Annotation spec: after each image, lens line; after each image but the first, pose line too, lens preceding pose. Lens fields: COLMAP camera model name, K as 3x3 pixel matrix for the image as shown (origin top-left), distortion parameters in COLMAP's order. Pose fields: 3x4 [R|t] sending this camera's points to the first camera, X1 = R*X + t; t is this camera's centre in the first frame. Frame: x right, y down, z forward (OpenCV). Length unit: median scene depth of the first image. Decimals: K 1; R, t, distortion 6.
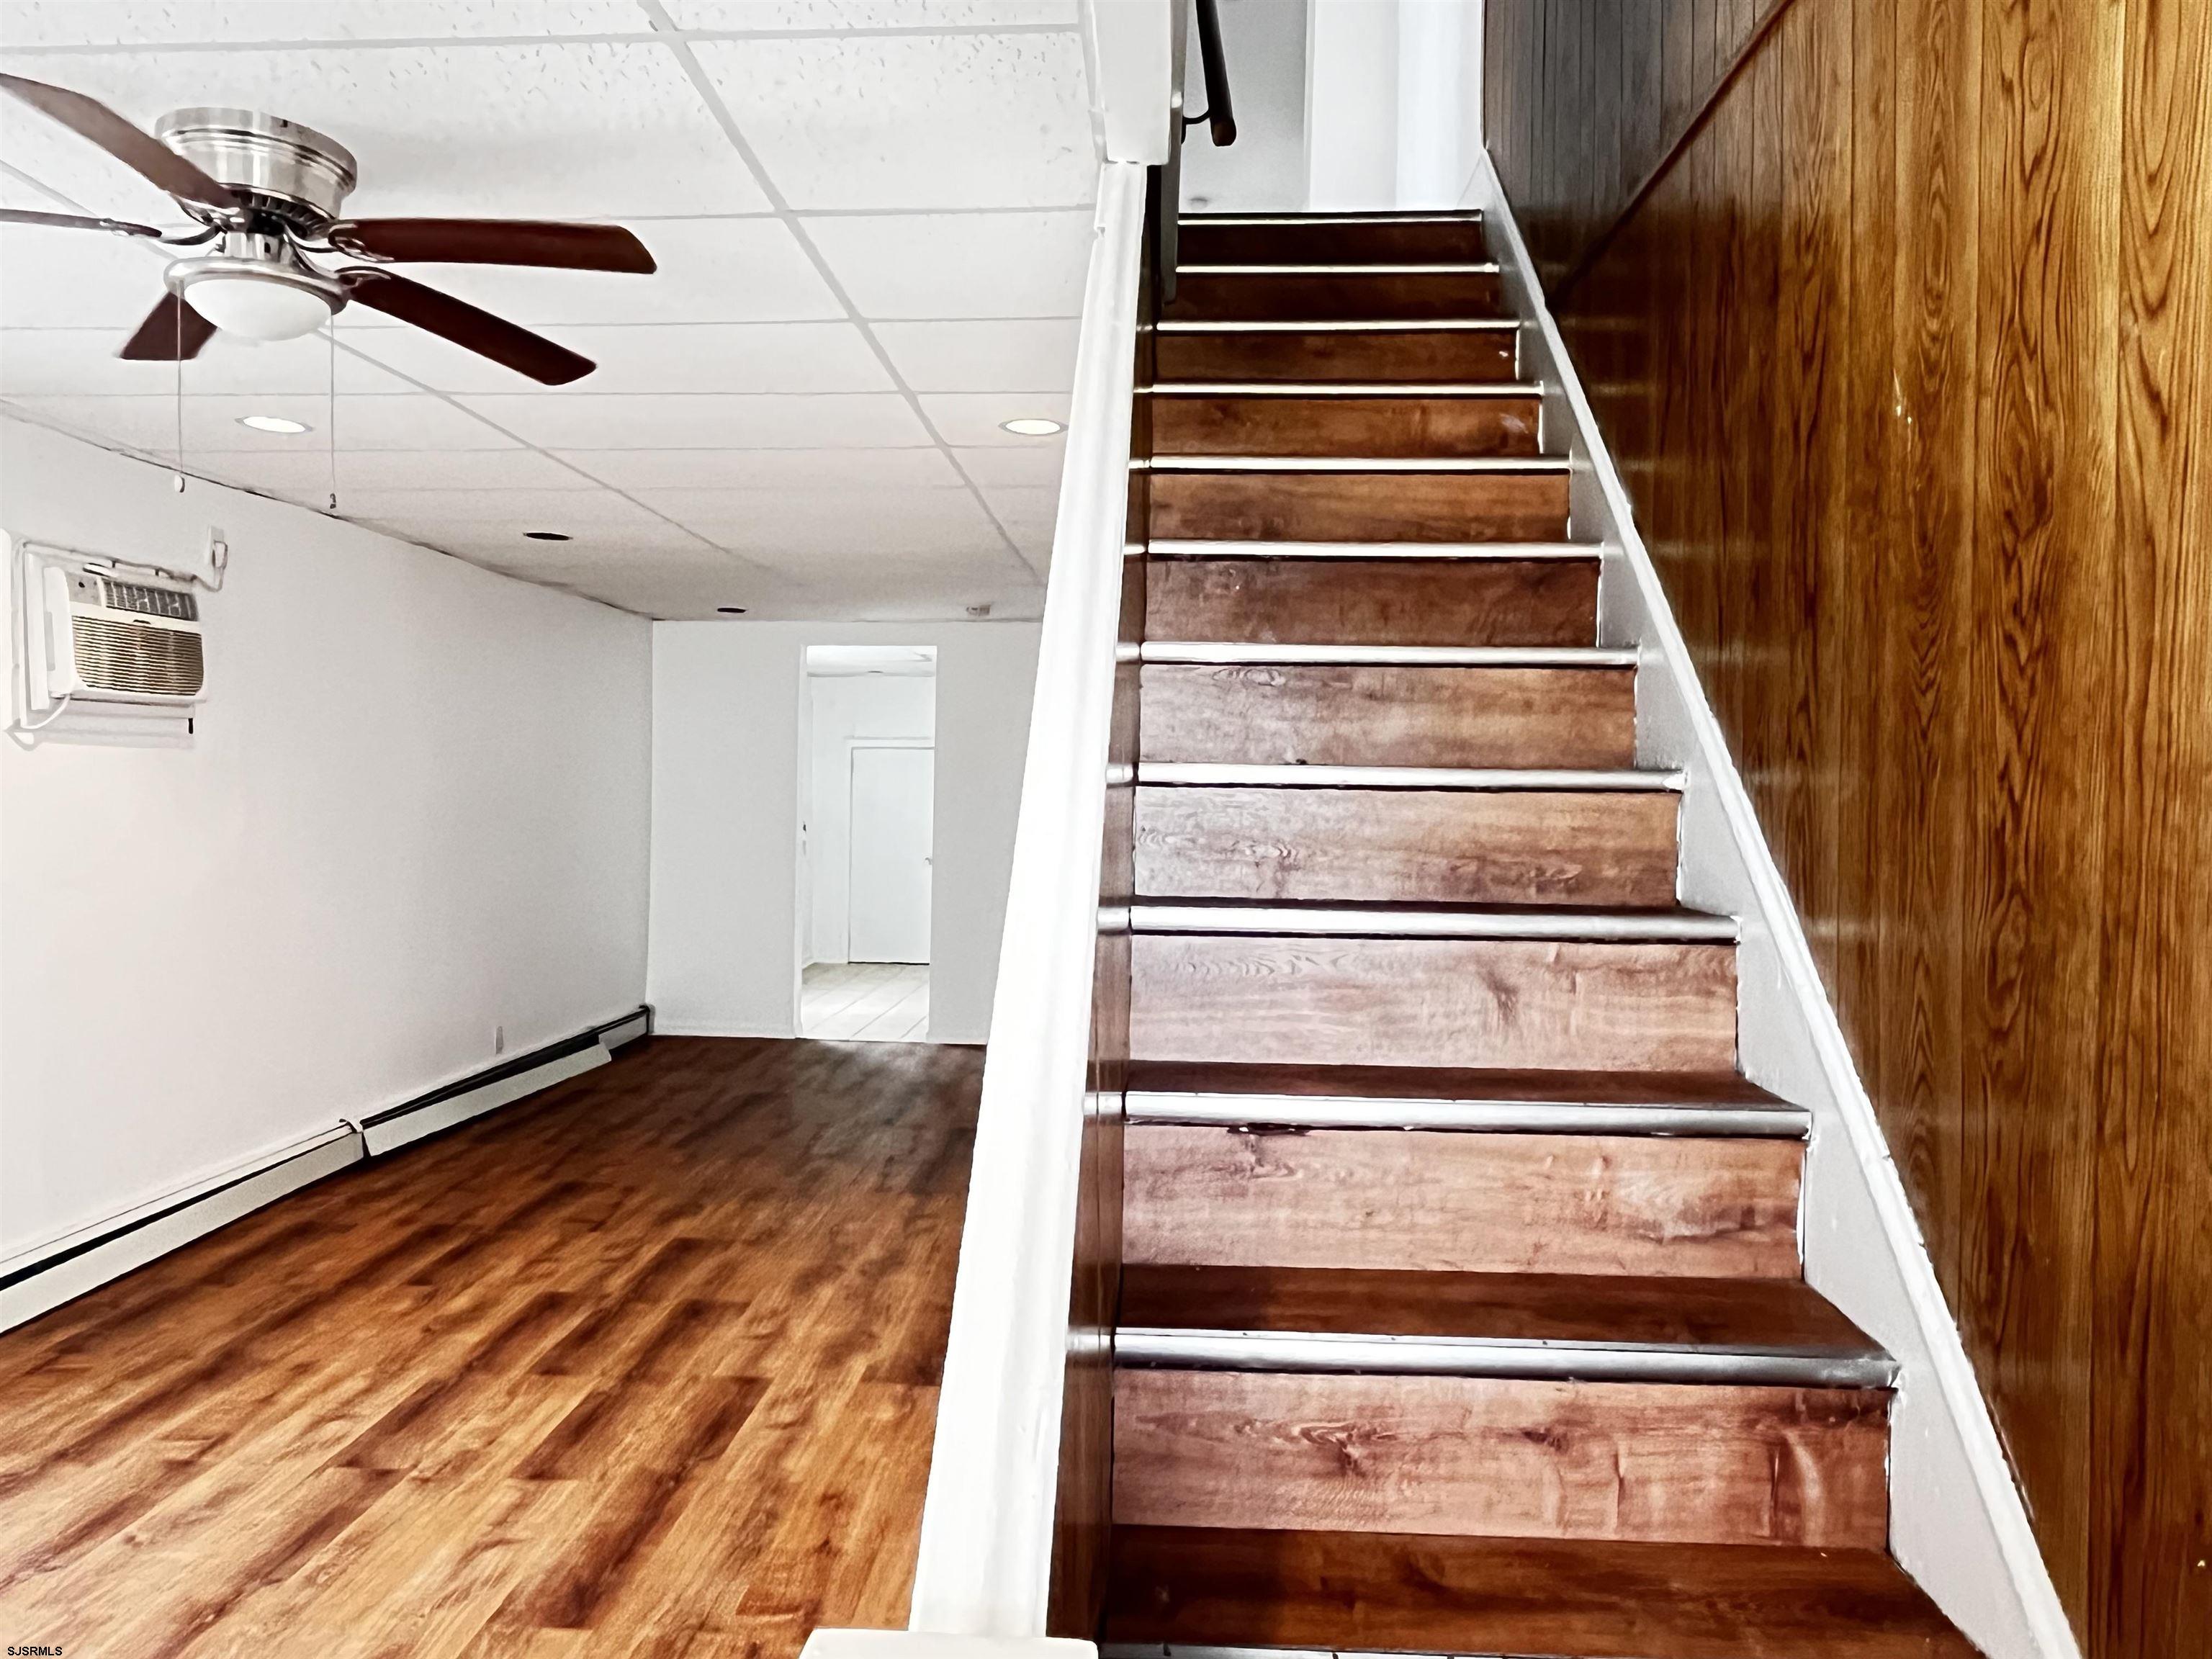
lens RADIAL K [[1516.0, 0, 1111.3], [0, 1516.0, 818.8], [0, 0, 1]] dist [-0.000258, -0.005191]
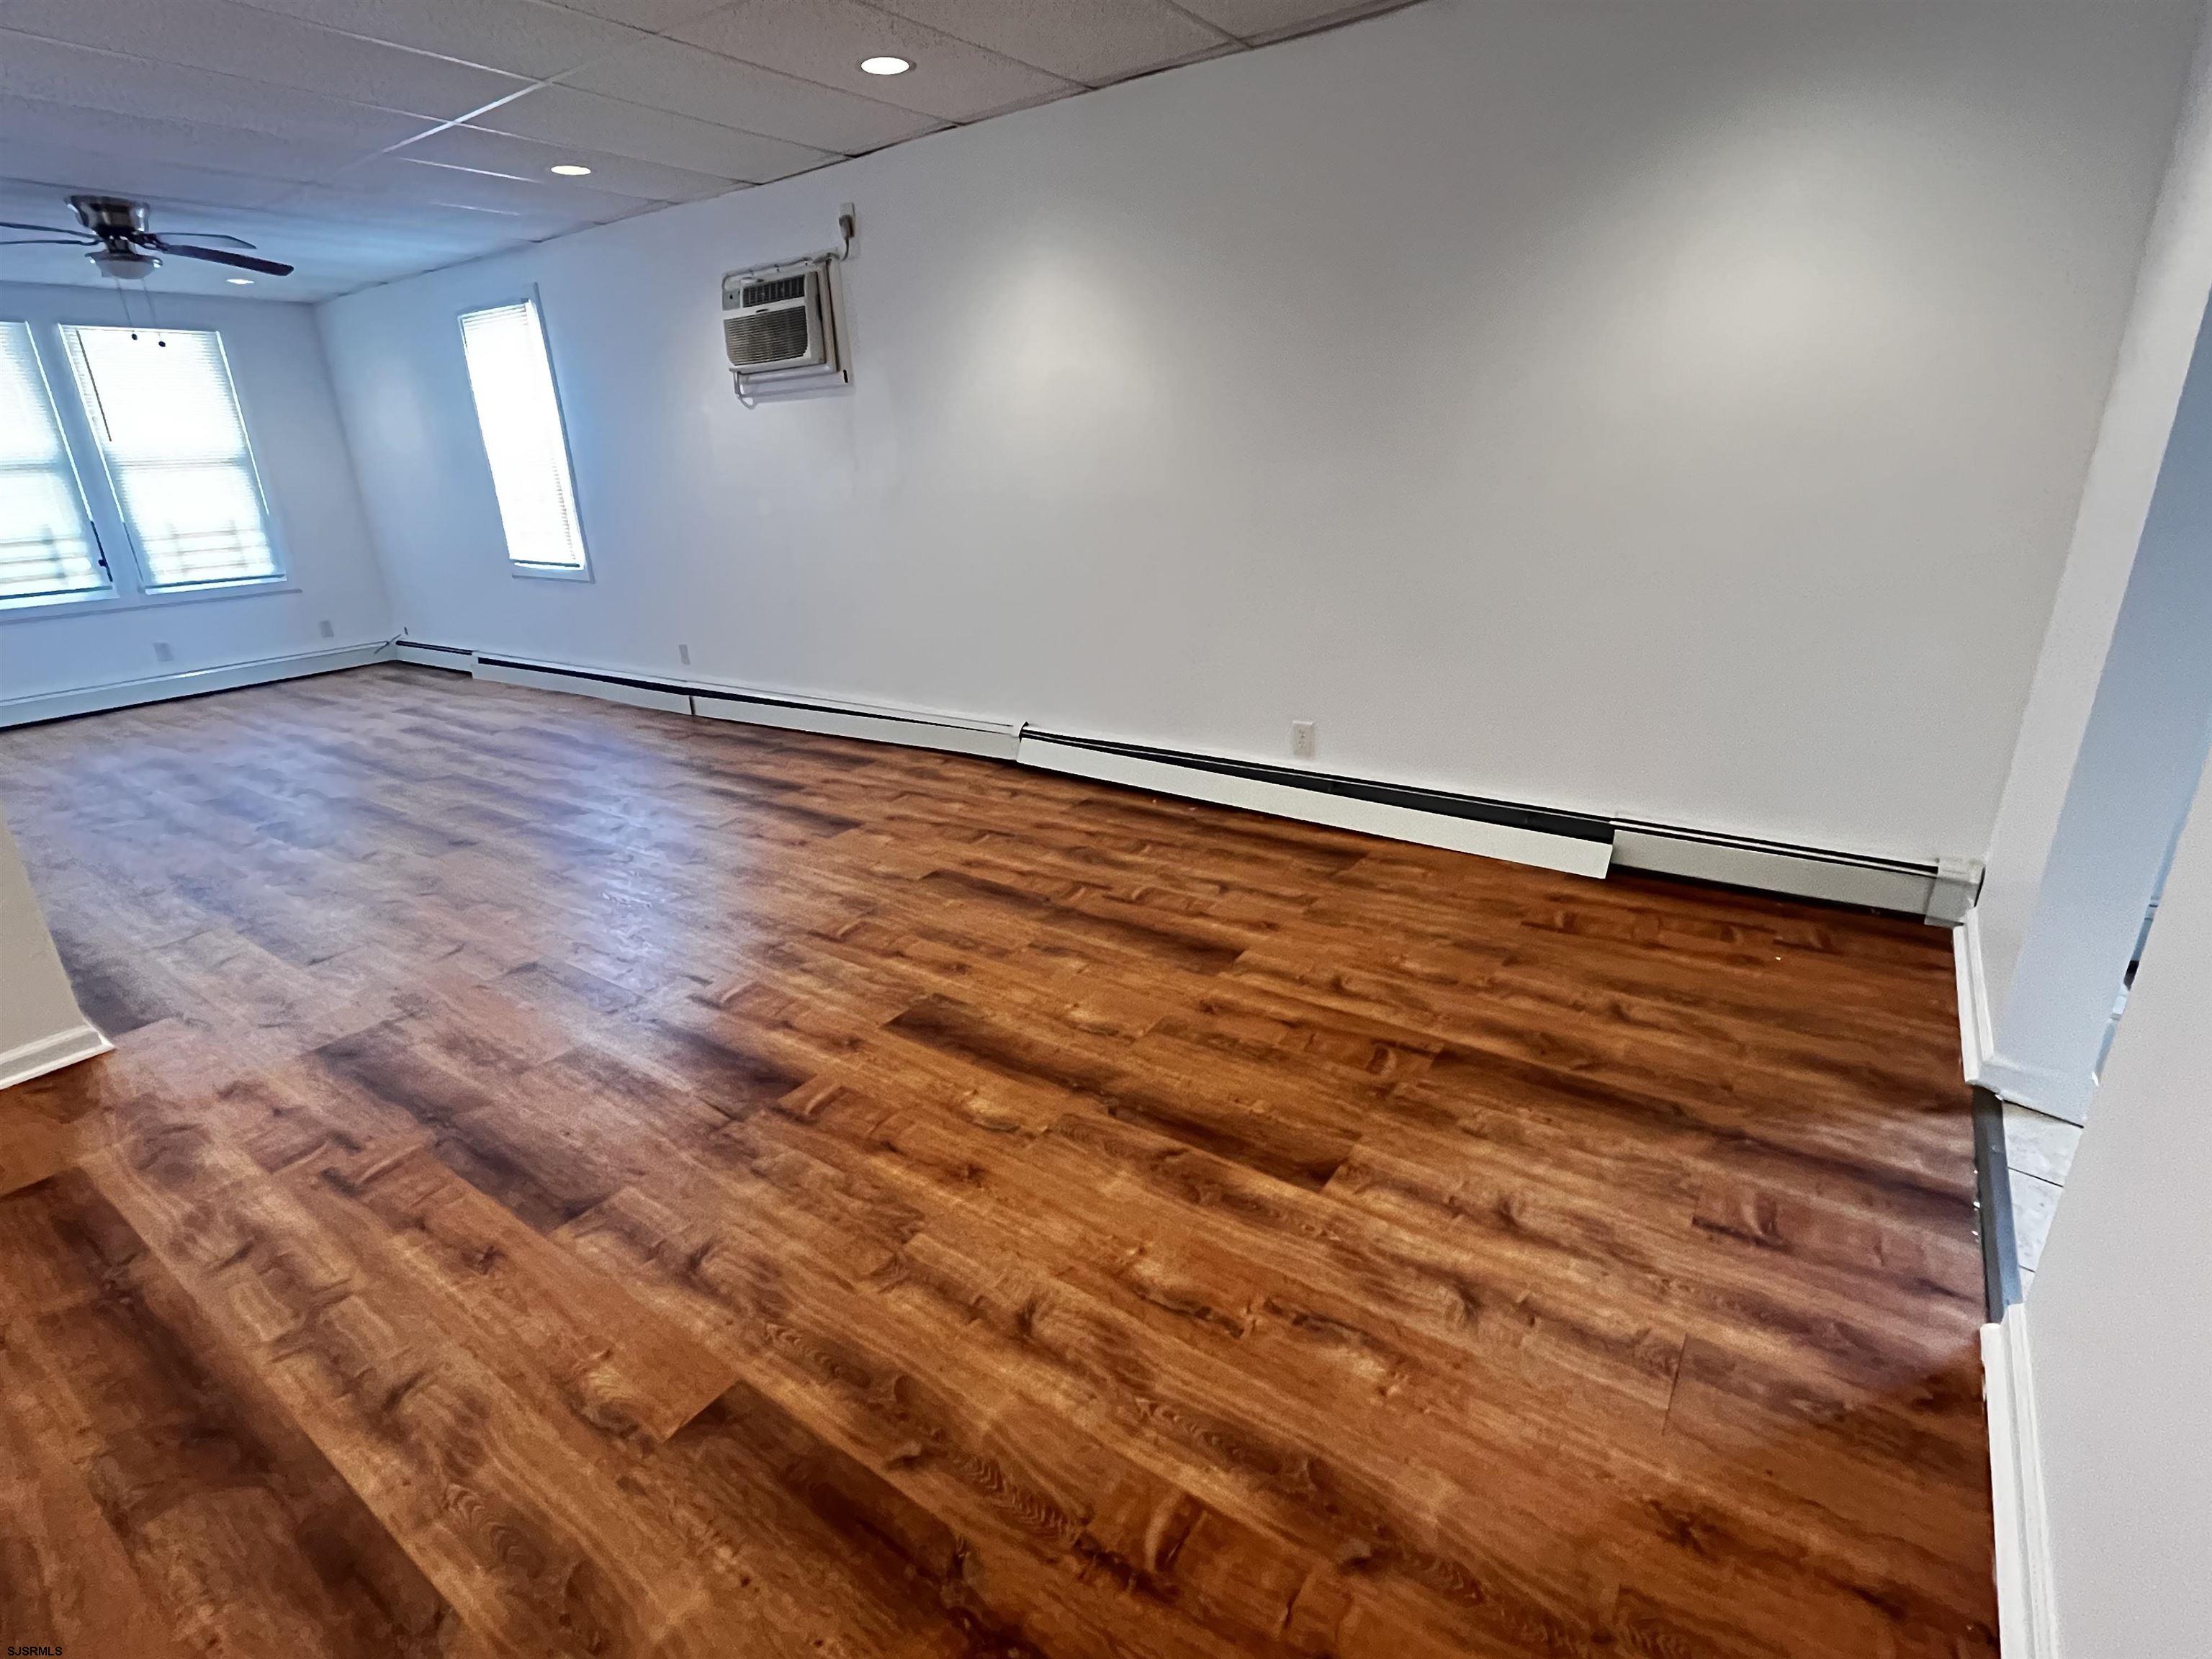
lens RADIAL K [[1073.0, 0, 1107.3], [0, 1073.0, 827.8], [0, 0, 1]] dist [-0.008796, 0.000695]
pose [[-0.537843, 0.291681, -0.790978, 0.182252], [0.019435, 0.942281, 0.334260, 0.004549], [0.842821, 0.164406, -0.512468, 2.181442]]
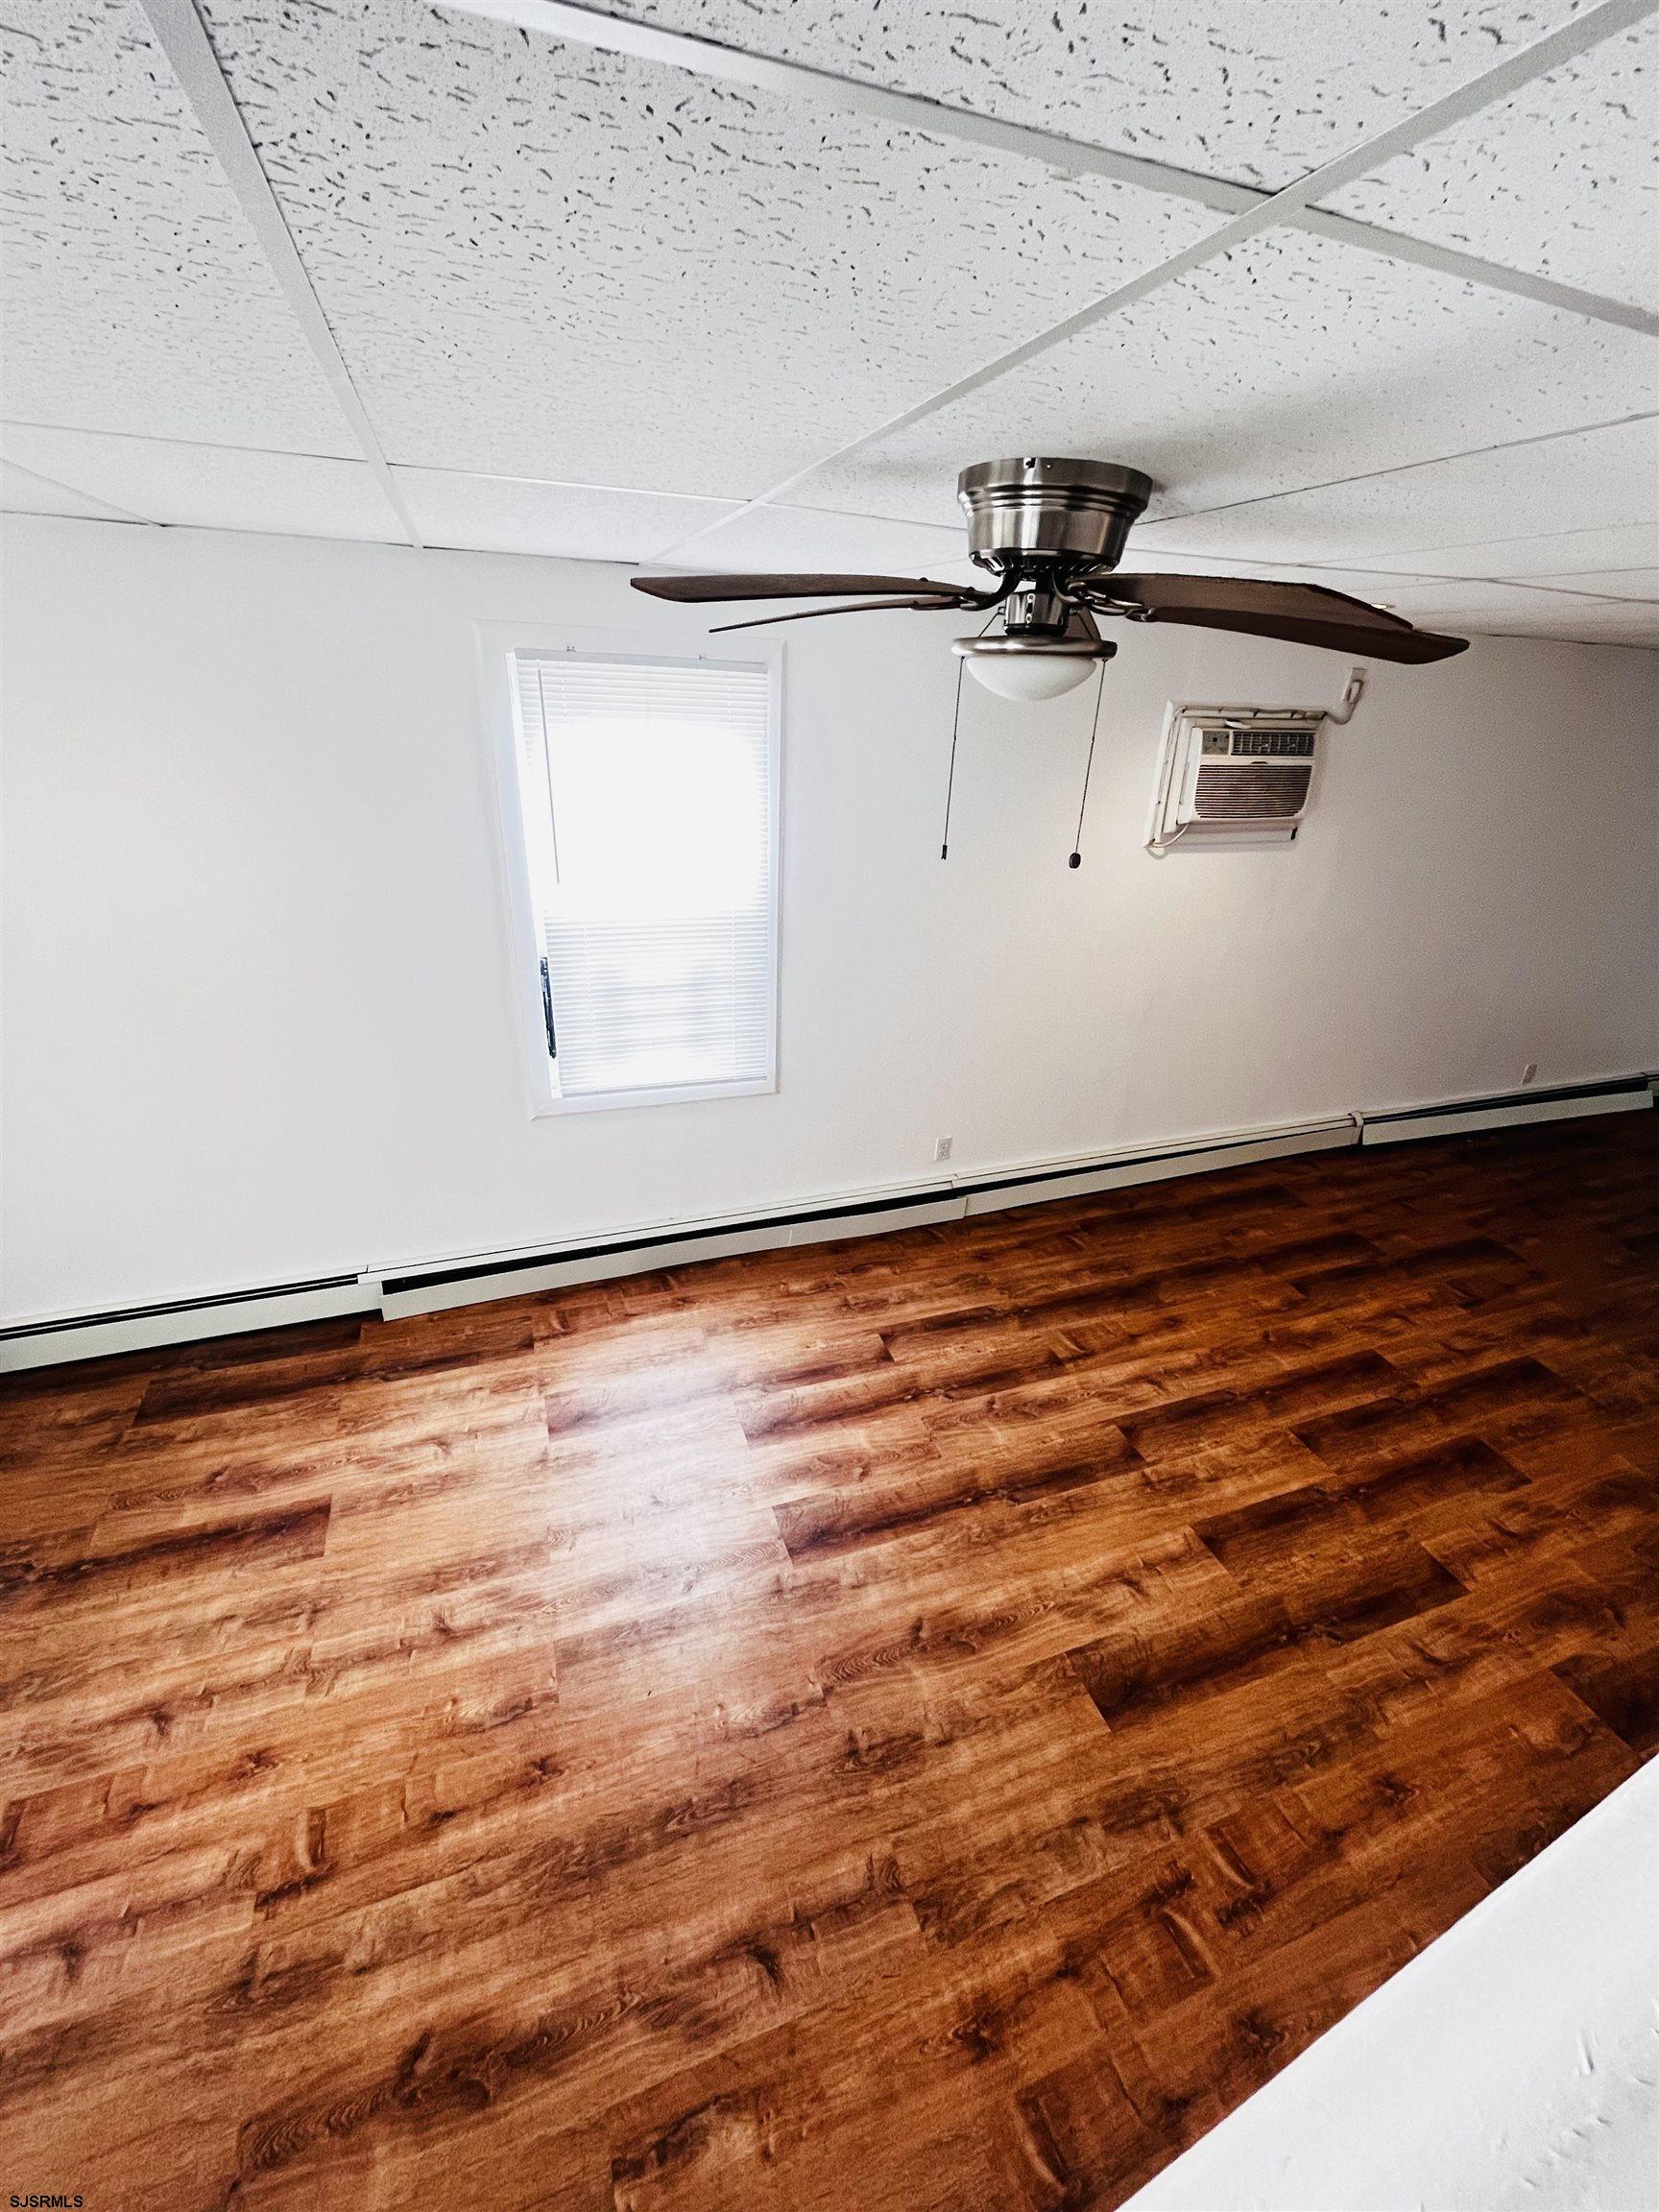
lens RADIAL K [[901.5, 0, 830.8], [0, 901.5, 1100.7], [0, 0, 1]] dist [-0.003098, 0.000181]
pose [[0.377992, 0.399049, -0.835394, 0.002180], [-0.053353, 0.910228, 0.410655, -0.188578], [0.924270, -0.110654, 0.365349, 0.371467]]
